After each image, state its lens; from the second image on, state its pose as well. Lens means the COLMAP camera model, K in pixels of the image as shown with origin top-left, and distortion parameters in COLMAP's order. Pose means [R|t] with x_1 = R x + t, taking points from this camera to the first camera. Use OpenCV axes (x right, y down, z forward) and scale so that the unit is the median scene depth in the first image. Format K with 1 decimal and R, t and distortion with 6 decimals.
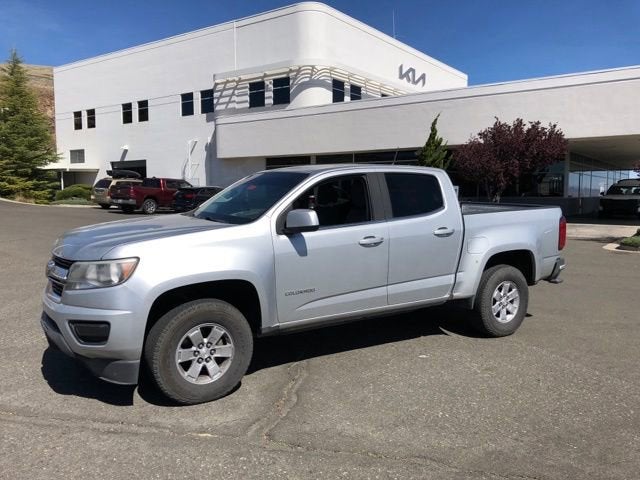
lens RADIAL K [[520.4, 0, 316.0], [0, 520.4, 241.1], [0, 0, 1]] dist [0.031520, -0.042319]
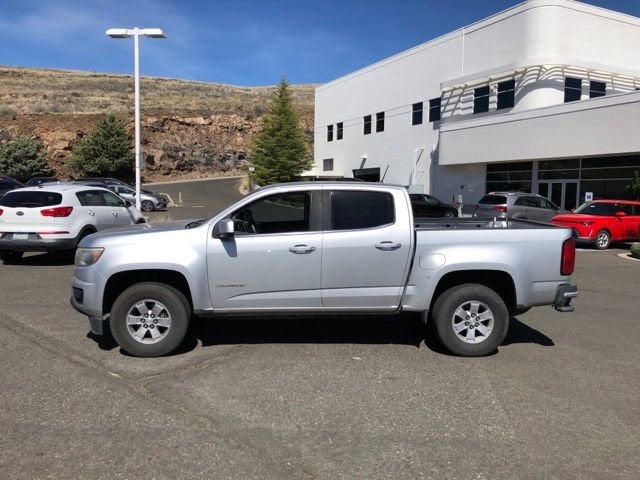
lens RADIAL K [[520.4, 0, 321.4], [0, 520.4, 239.4], [0, 0, 1]] dist [0.031520, -0.042319]
pose [[0.879103, 0.057385, -0.473164, 0.711787], [-0.063383, 0.997984, 0.003274, -0.028282], [0.472398, 0.027112, 0.880968, 0.001646]]
